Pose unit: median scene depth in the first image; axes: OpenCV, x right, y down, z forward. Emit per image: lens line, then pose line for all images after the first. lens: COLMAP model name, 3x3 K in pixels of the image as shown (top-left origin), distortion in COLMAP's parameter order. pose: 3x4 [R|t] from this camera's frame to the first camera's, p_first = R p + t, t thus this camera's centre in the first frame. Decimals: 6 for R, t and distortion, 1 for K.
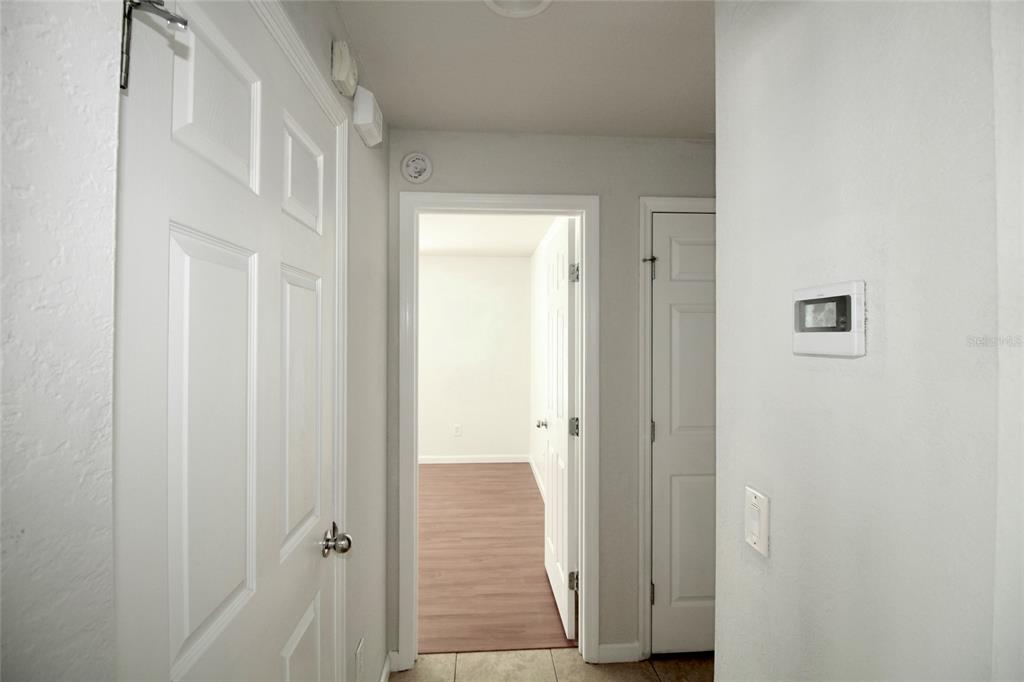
lens RADIAL K [[474.7, 0, 512.7], [0, 474.7, 333.5], [0, 0, 1]] dist [0.001166, -0.013630]
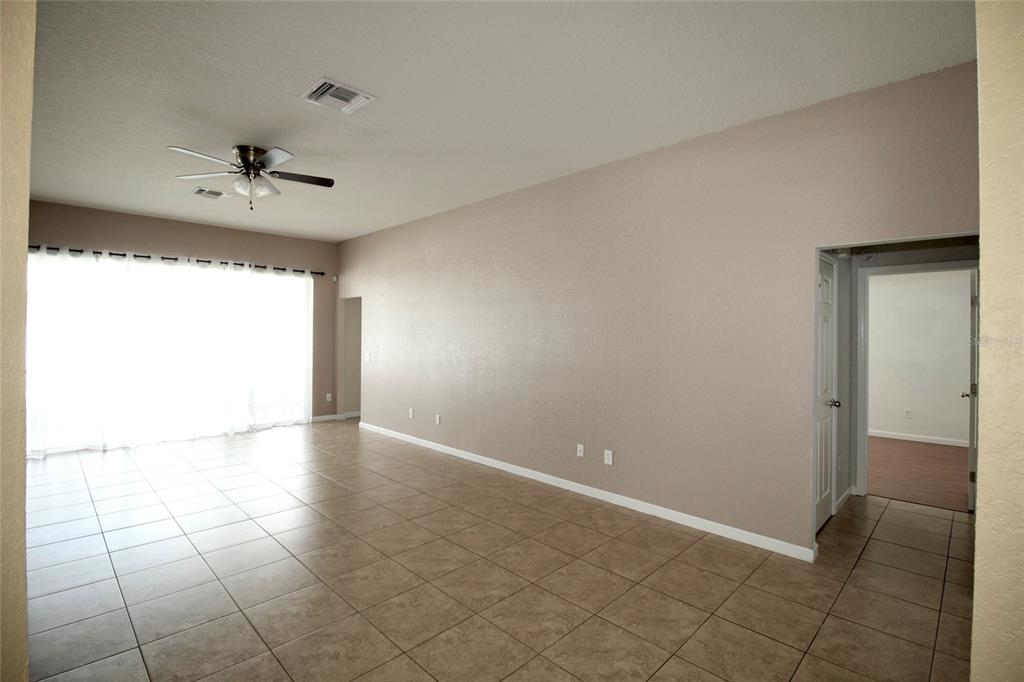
lens RADIAL K [[474.7, 0, 512.7], [0, 474.7, 333.5], [0, 0, 1]] dist [0.001166, -0.013630]
pose [[0.665538, 0.007881, -0.746322, 0.182486], [0.004097, 0.999891, 0.014213, -0.028050], [0.746353, -0.012517, 0.665433, -0.908466]]
